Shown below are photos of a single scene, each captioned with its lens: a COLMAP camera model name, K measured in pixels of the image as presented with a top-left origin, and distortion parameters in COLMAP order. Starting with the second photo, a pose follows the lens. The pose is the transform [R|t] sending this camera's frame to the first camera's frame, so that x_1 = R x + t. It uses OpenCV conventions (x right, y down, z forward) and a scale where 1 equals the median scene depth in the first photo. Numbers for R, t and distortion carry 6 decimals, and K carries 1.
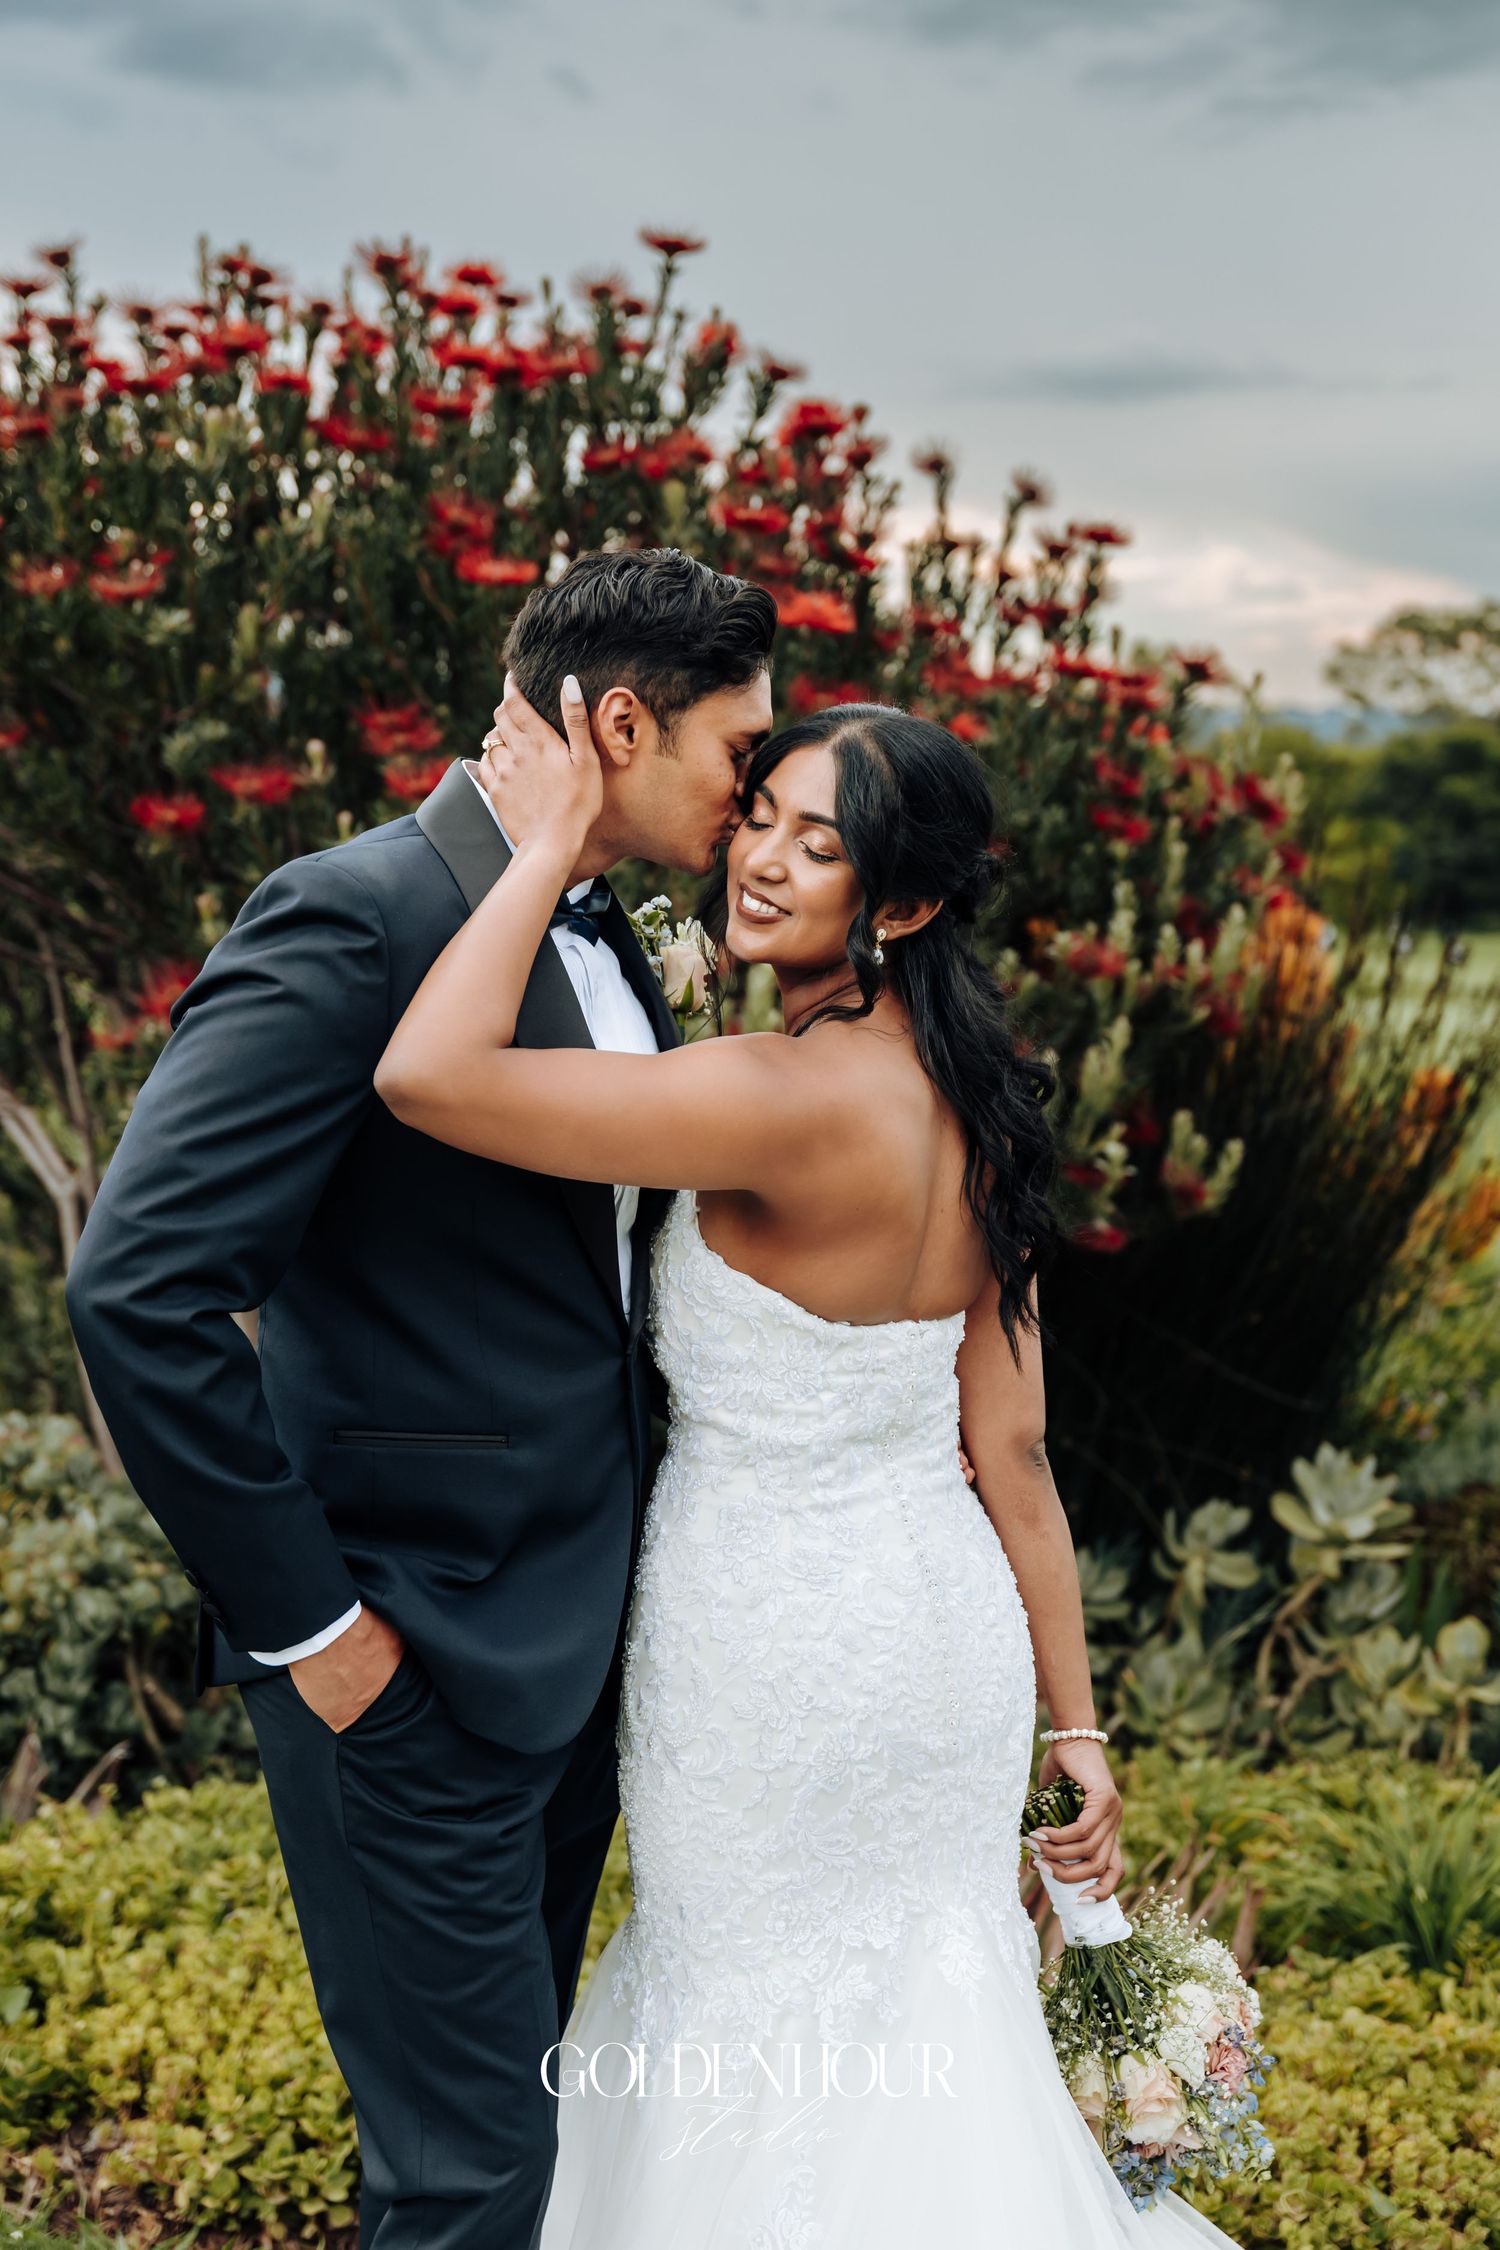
lens RADIAL K [[3189.5, 0, 750.0], [0, 3189.5, 1125.0], [0, 0, 1]] dist [0.013698, -0.034538]
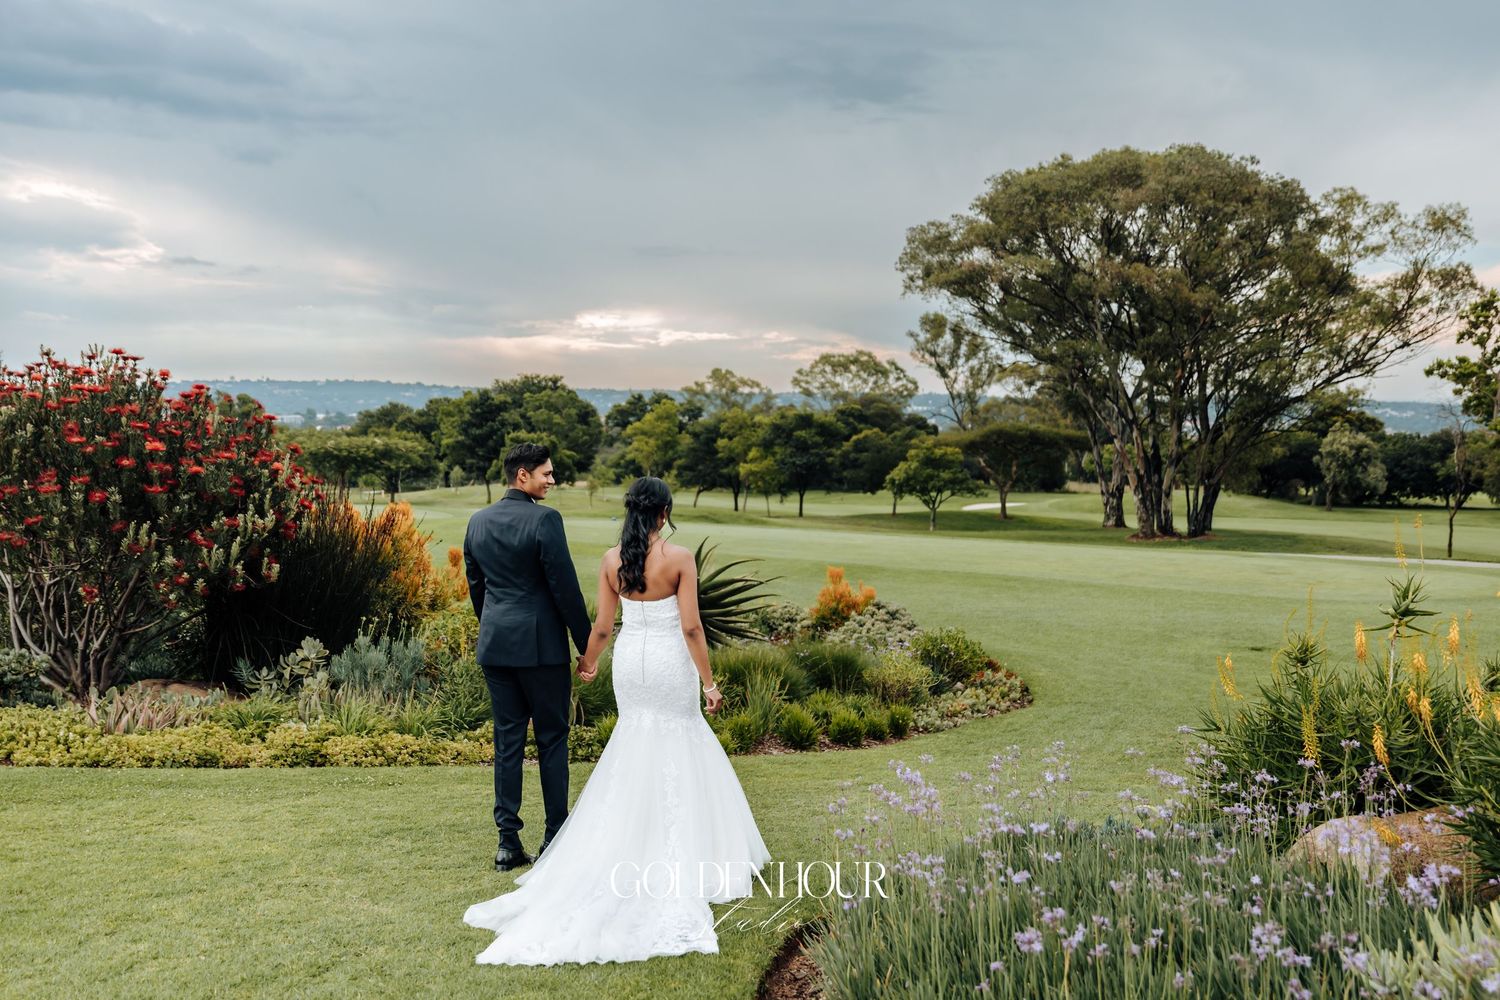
lens RADIAL K [[1450.1, 0, 750.0], [0, 1450.1, 500.0], [0, 0, 1]] dist [0.003237, -0.013132]
pose [[0.992714, -0.021849, 0.118495, 0.592175], [0.028514, 0.998088, -0.054842, 0.046840], [-0.117071, 0.057821, 0.991439, -1.075933]]
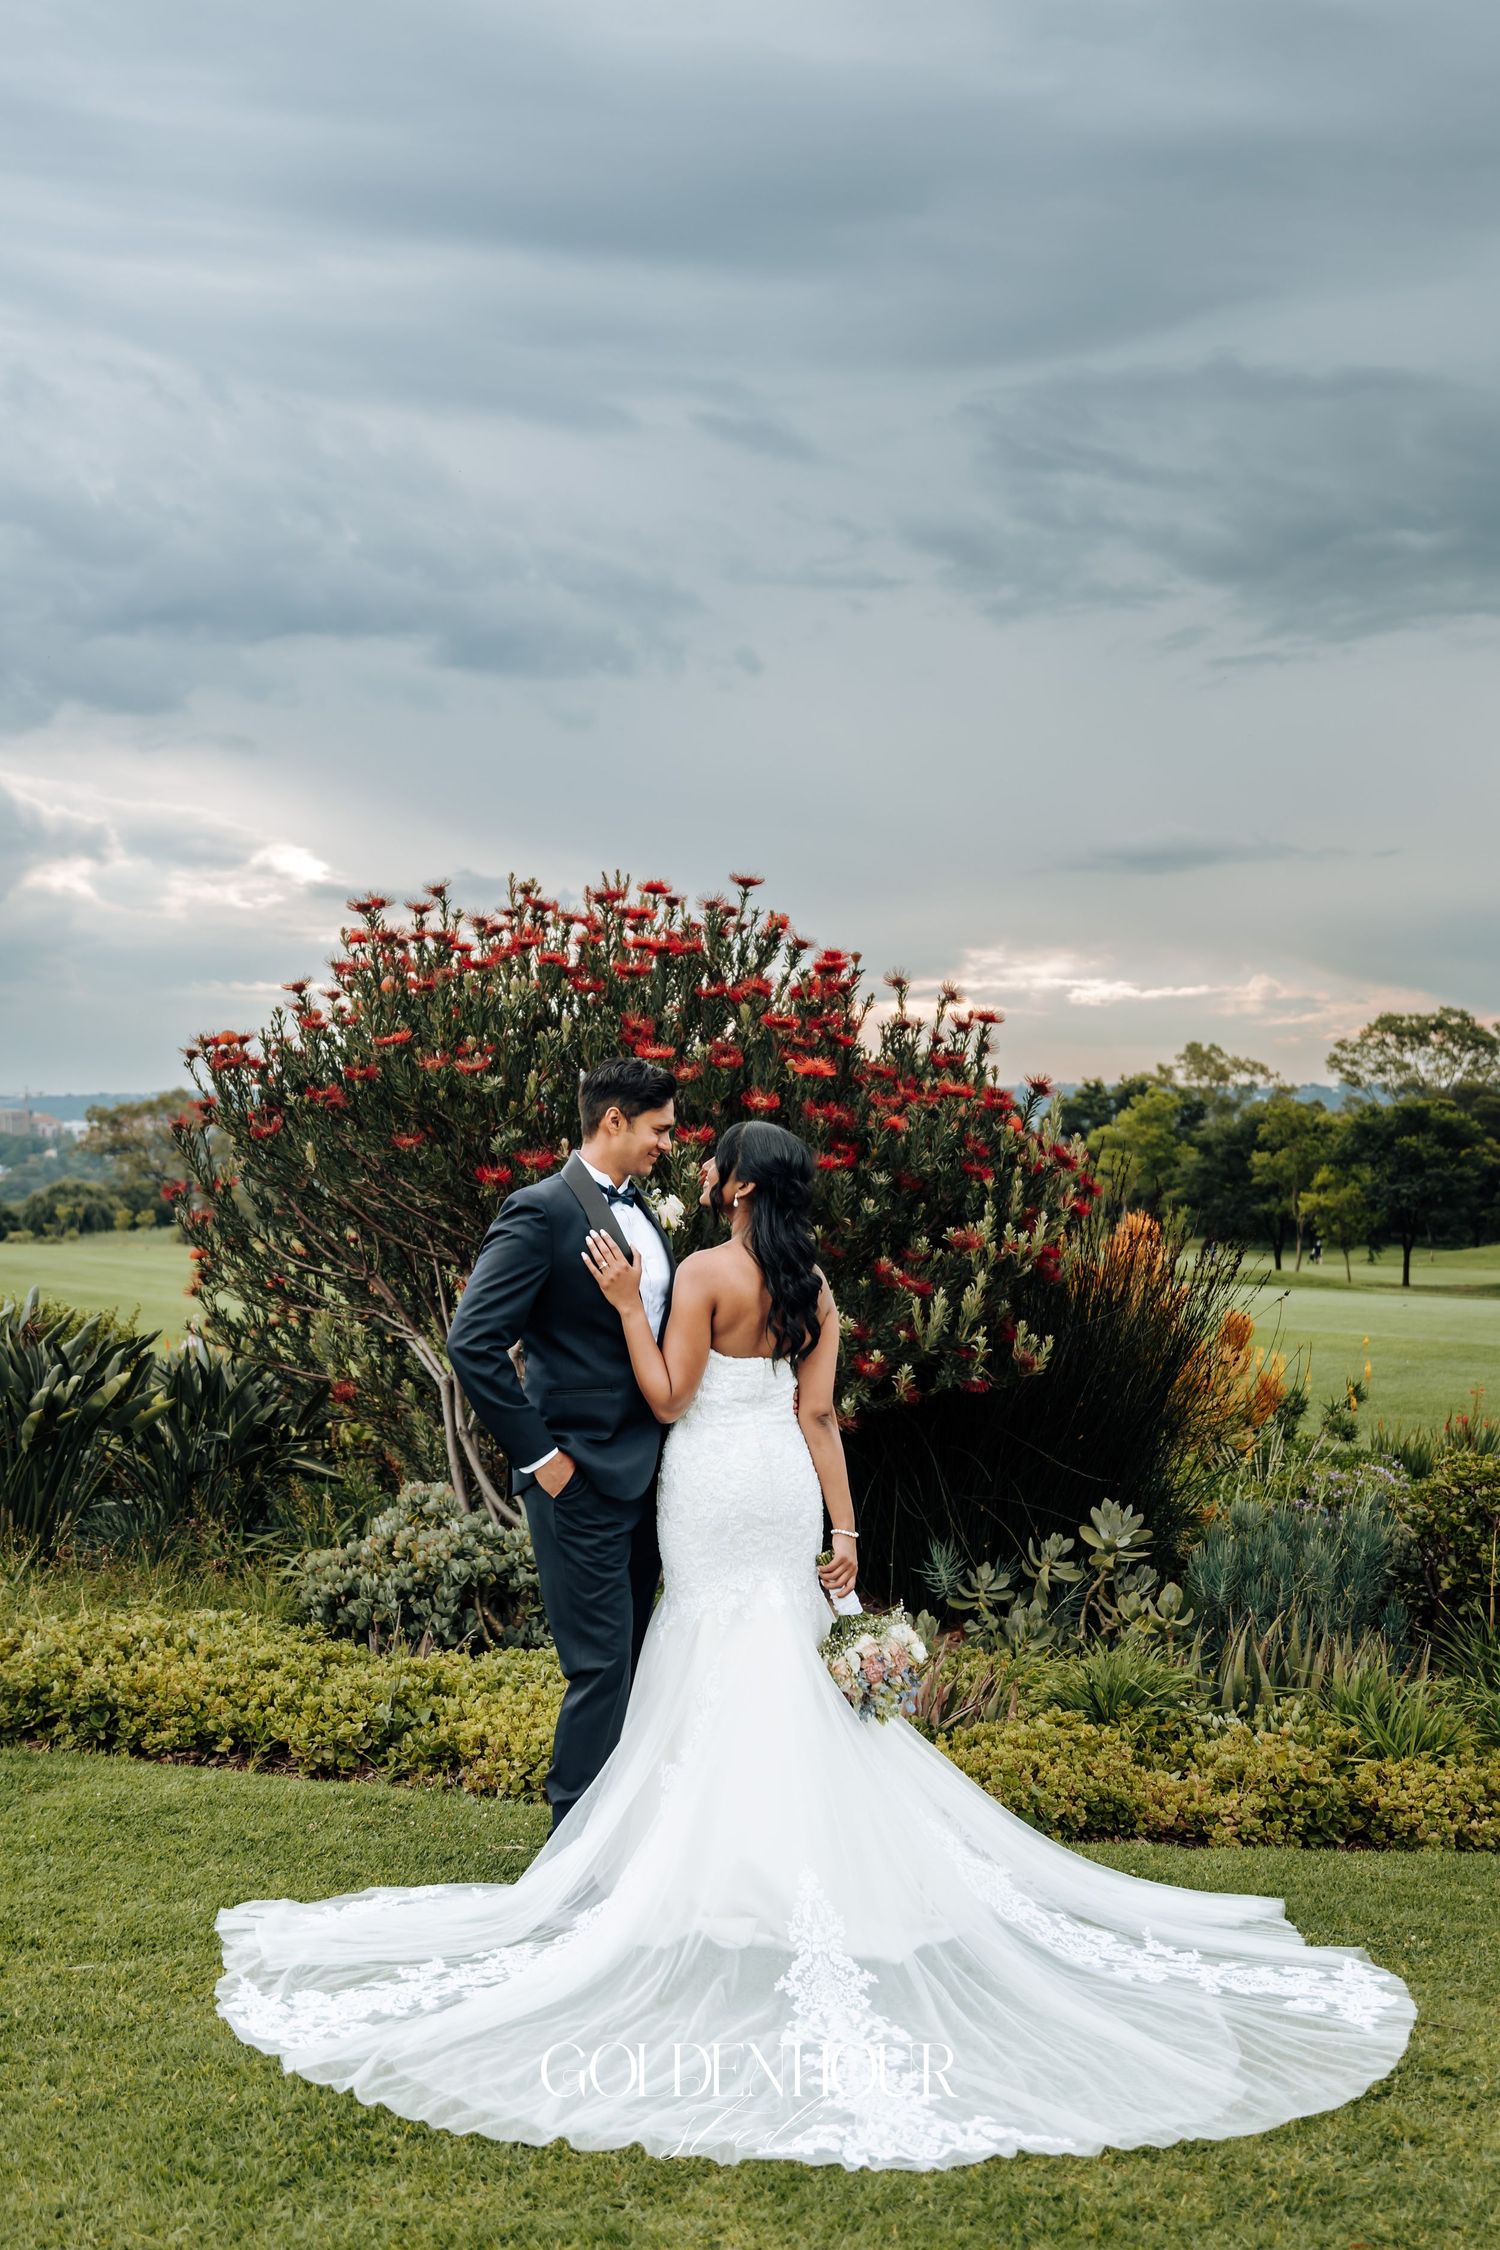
lens RADIAL K [[2317.0, 0, 740.3], [0, 2317.0, 1220.6], [0, 0, 1]] dist [0.007469, -0.002044]
pose [[0.996732, -0.019135, -0.078483, 0.083791], [0.013042, 0.996912, -0.077436, 0.044394], [0.079723, 0.076159, 0.993903, -0.422490]]
